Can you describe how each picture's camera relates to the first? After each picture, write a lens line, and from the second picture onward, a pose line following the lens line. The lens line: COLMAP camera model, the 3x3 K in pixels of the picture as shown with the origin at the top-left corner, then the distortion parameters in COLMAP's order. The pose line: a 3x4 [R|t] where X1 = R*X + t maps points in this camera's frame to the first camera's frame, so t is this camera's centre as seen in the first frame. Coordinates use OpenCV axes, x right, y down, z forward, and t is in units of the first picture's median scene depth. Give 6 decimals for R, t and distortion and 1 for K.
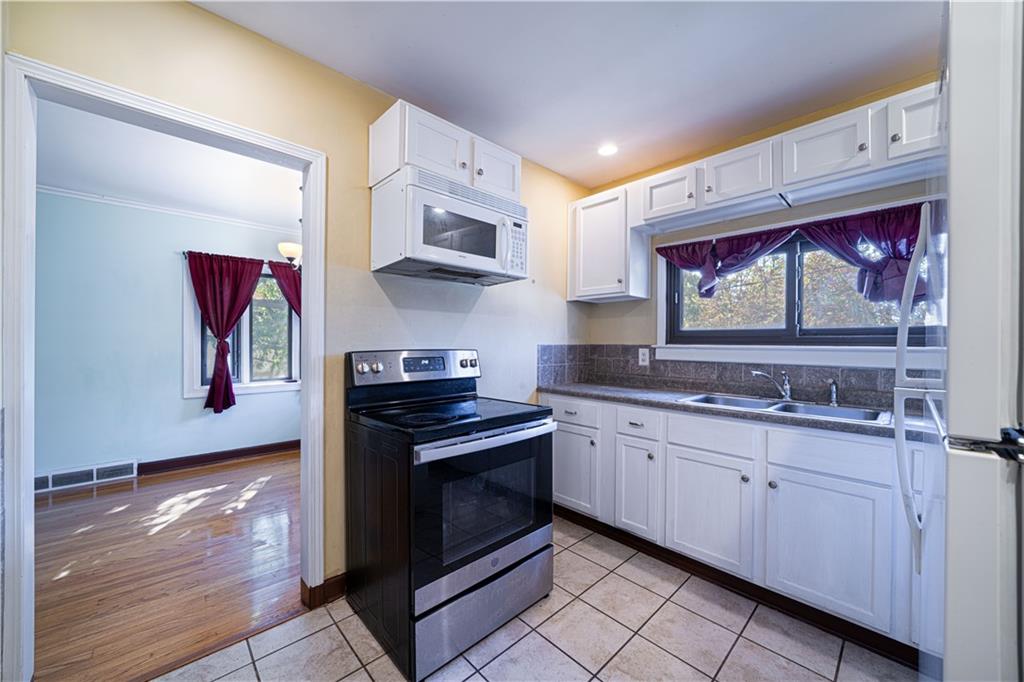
lens RADIAL K [[380.5, 0, 513.7], [0, 380.5, 341.0], [0, 0, 1]] dist [-0.000887, -0.000003]
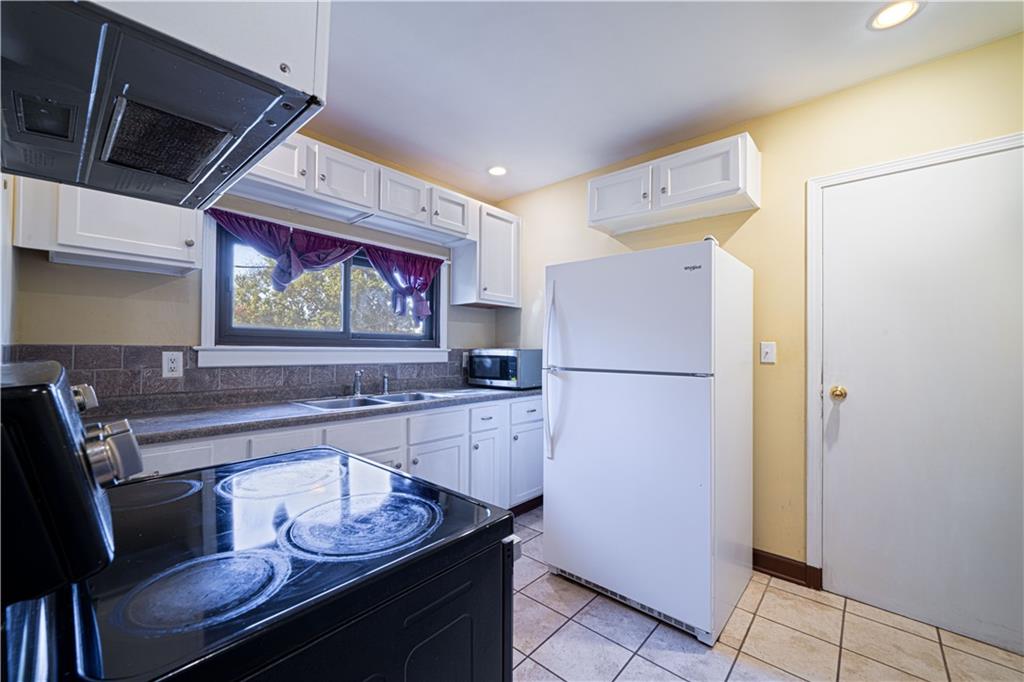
lens RADIAL K [[406.9, 0, 513.7], [0, 406.9, 347.6], [0, 0, 1]] dist [0.000400, 0.000146]
pose [[-0.086317, -0.005423, 0.996253, -0.463579], [-0.016485, 0.999856, 0.004014, 0.000372], [-0.996131, -0.016076, -0.086394, 0.560801]]
